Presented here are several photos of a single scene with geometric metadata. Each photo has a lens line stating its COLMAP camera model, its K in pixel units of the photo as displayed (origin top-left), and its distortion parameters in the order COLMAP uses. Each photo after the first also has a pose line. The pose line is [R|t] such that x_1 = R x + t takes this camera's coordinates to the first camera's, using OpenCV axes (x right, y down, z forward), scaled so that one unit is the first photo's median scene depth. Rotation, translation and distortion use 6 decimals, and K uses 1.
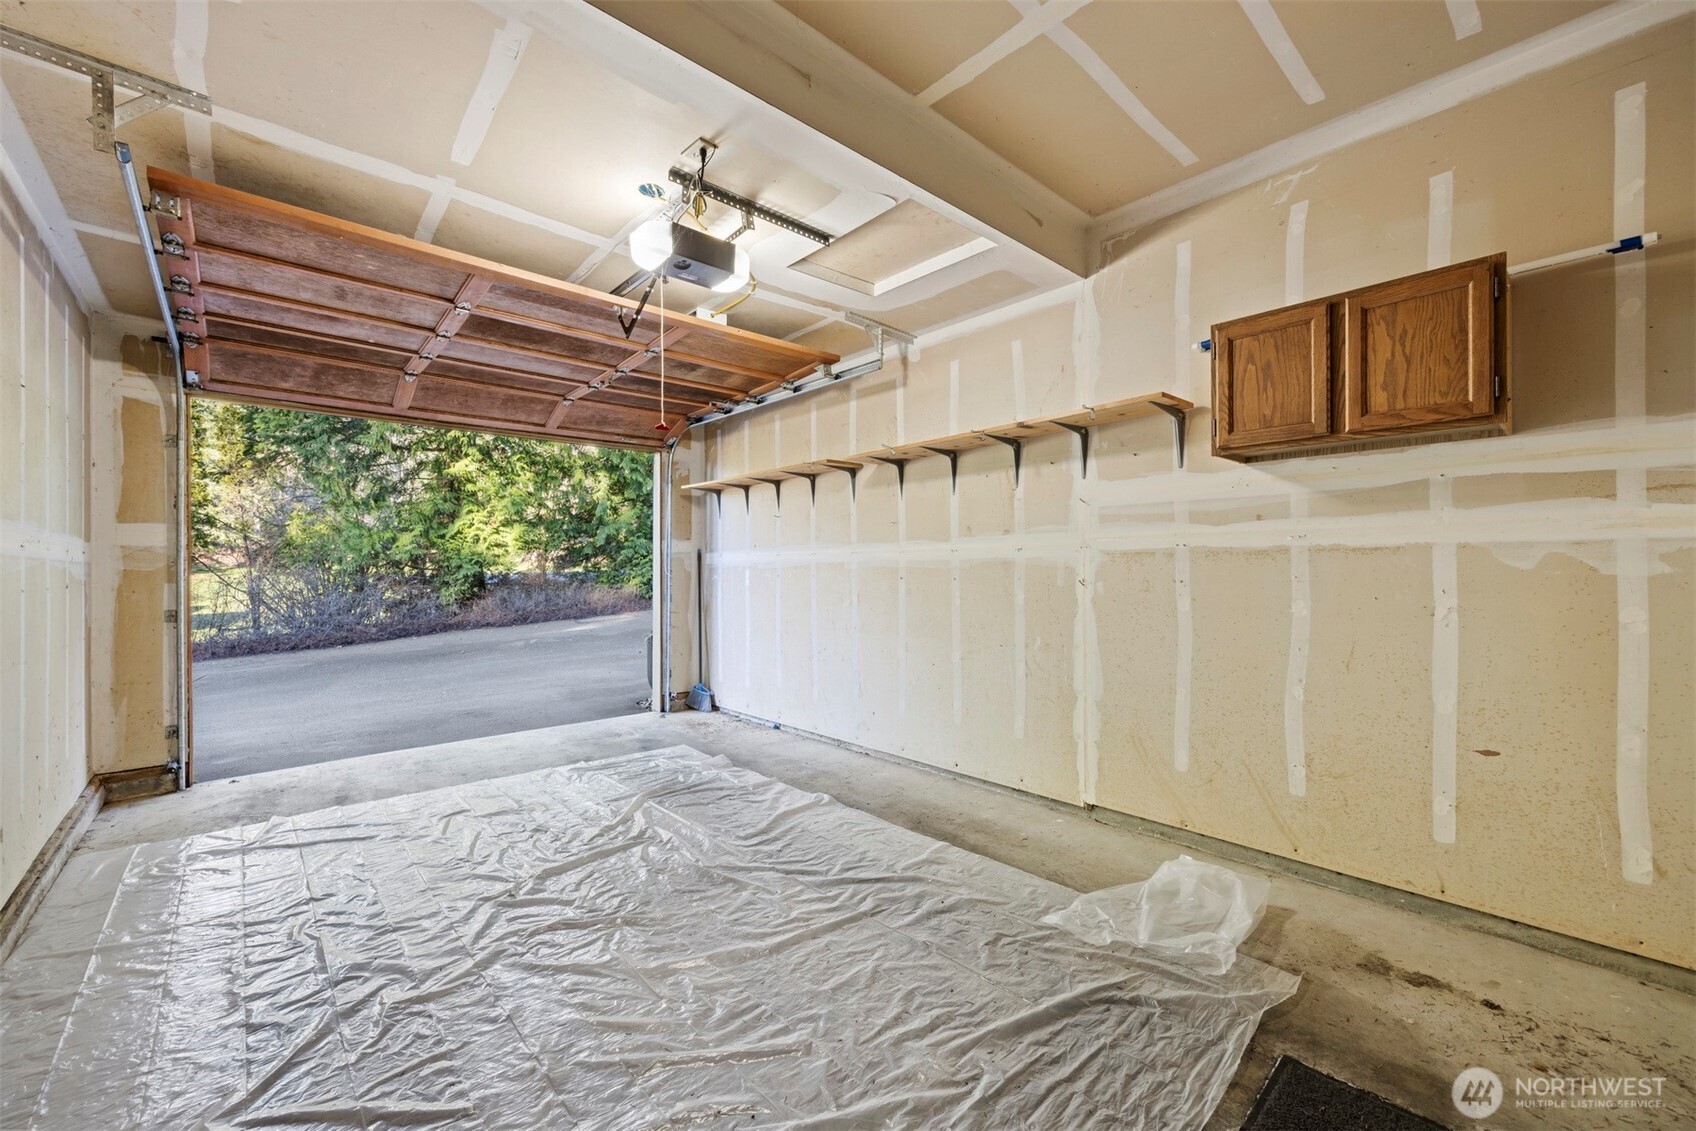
lens RADIAL K [[677.4, 0, 850.1], [0, 677.4, 569.5], [0, 0, 1]] dist [0.001057, 0.000016]
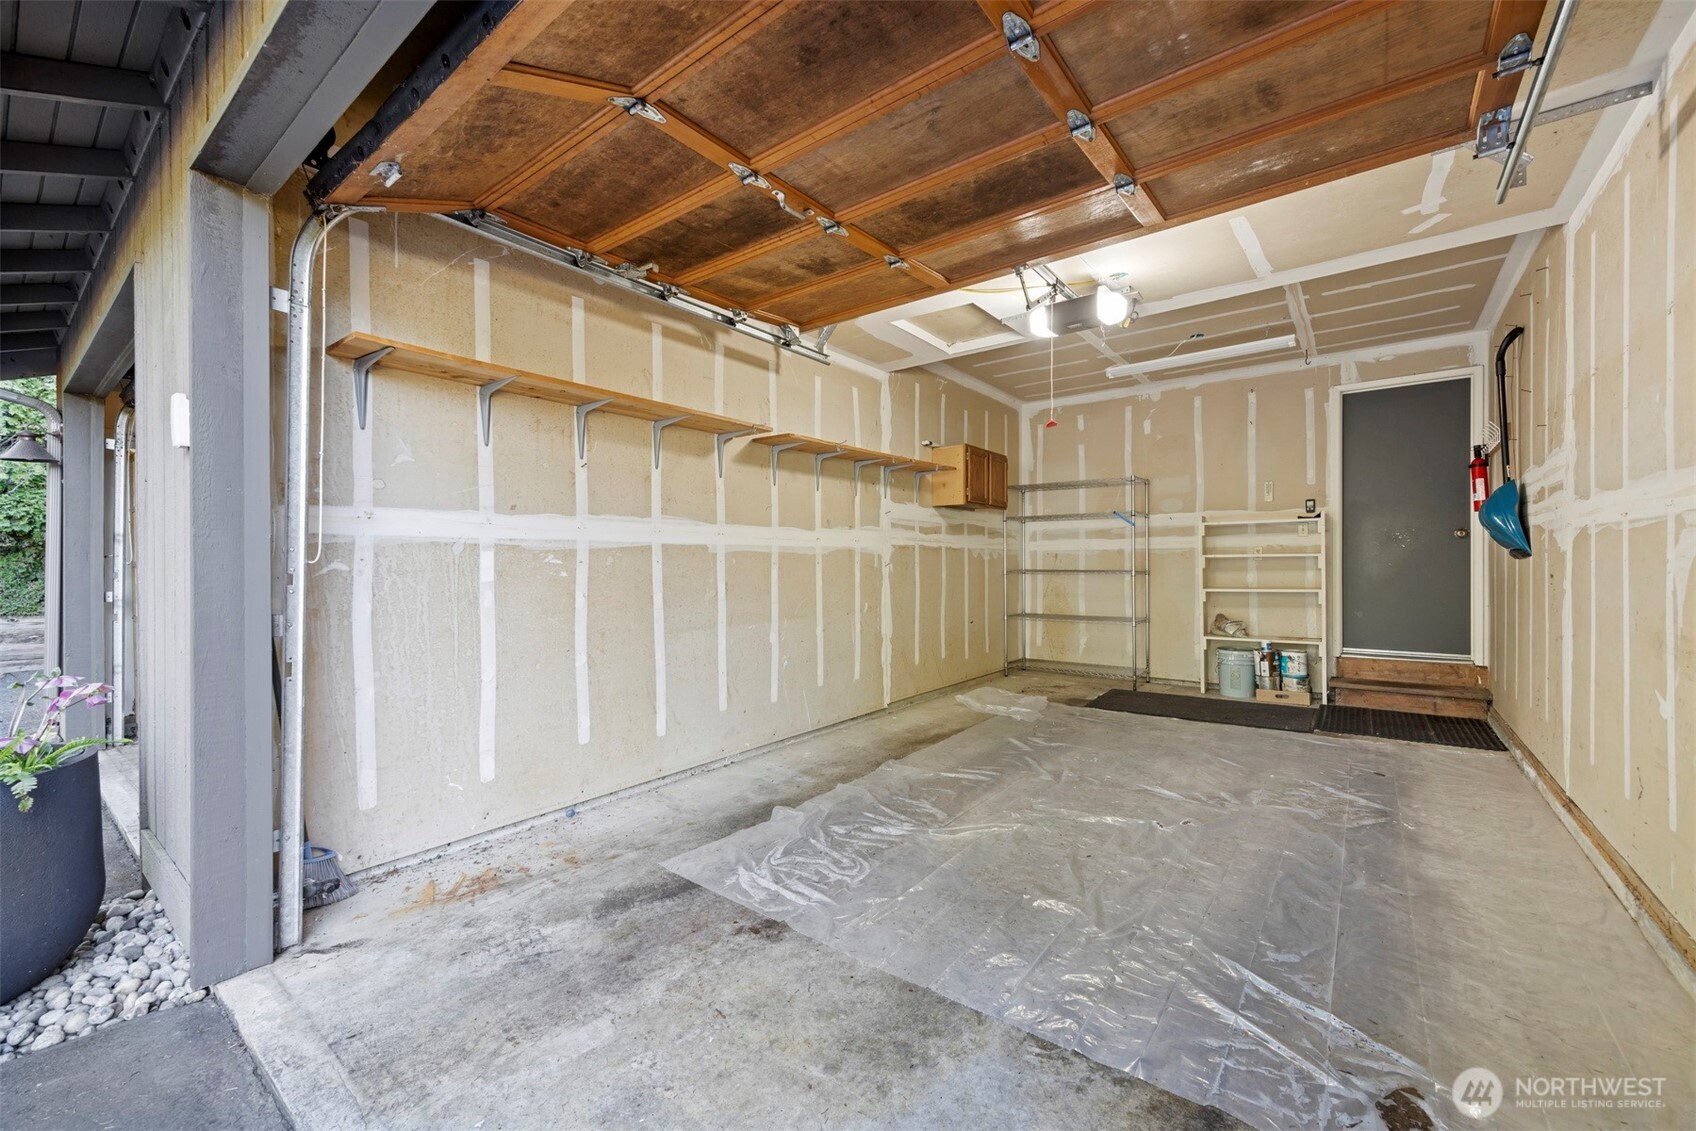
lens RADIAL K [[677.4, 0, 849.7], [0, 677.4, 564.7], [0, 0, 1]] dist [0.001057, 0.000016]
pose [[-0.182541, -0.003672, 0.983191, -1.132161], [-0.001765, 0.999993, 0.003407, 0.013218], [-0.983197, -0.001113, -0.182547, 1.307156]]
